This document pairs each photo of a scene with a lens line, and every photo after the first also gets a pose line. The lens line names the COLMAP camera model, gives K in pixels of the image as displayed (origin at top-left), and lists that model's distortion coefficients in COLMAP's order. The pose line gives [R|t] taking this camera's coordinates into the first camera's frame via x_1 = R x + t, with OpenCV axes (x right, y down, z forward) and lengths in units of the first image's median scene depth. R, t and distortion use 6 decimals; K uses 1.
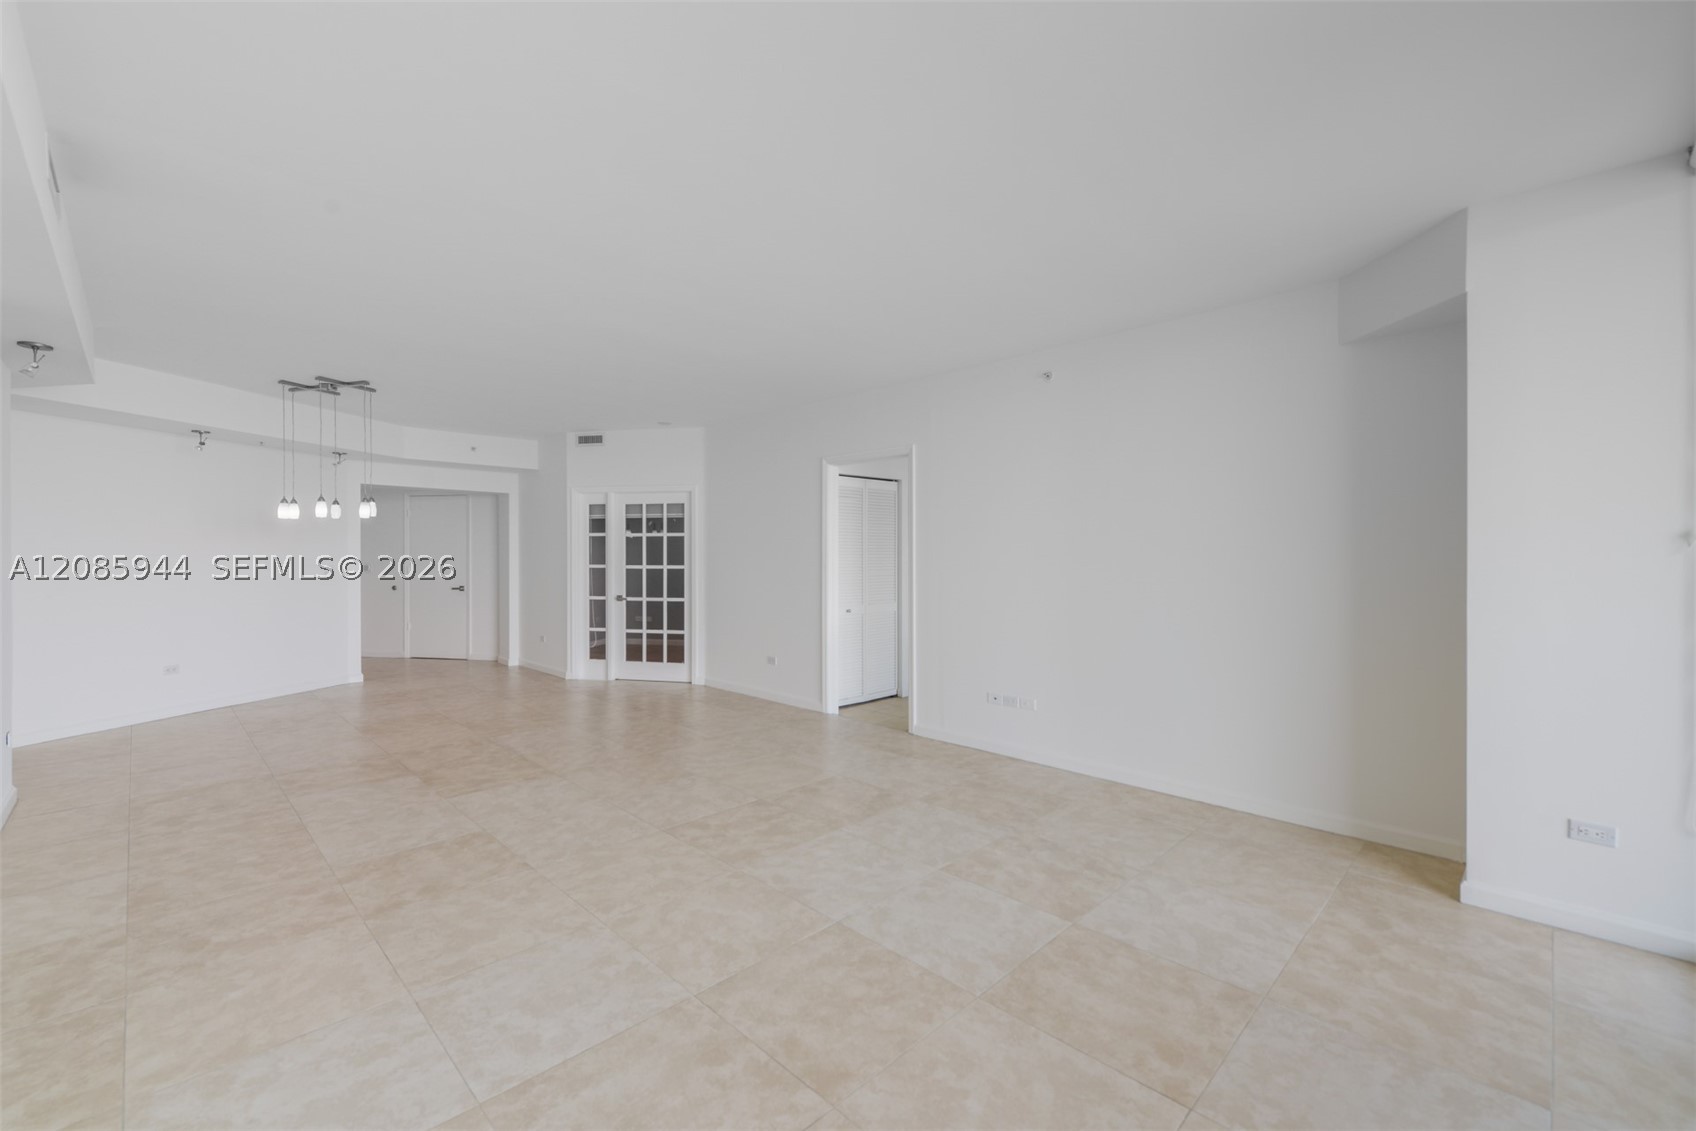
lens RADIAL K [[730.8, 0, 843.3], [0, 730.8, 555.0], [0, 0, 1]] dist [0.000359, -0.007616]
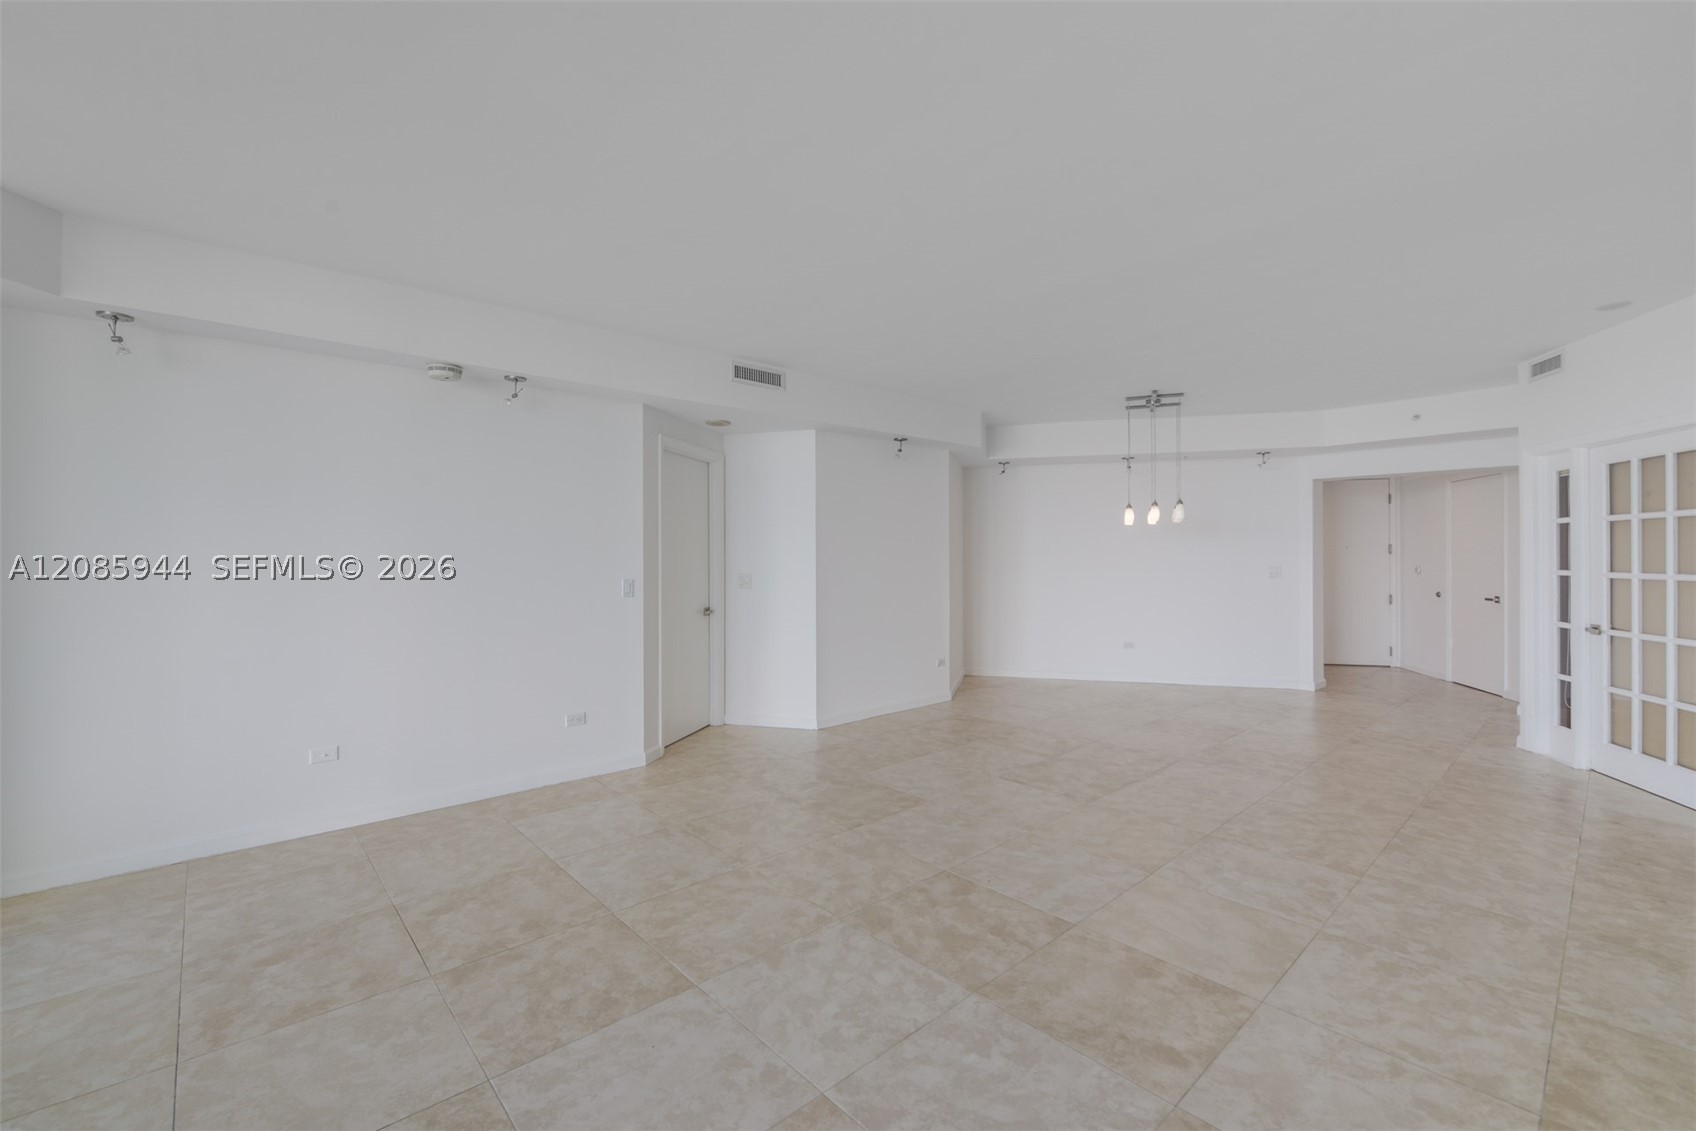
lens RADIAL K [[730.8, 0, 843.3], [0, 730.8, 555.0], [0, 0, 1]] dist [0.000359, -0.007616]
pose [[-0.086231, -0.001953, -0.996273, 0.660299], [0.004854, 0.999985, -0.002381, -0.001578], [0.996263, -0.005042, -0.086220, 0.988082]]
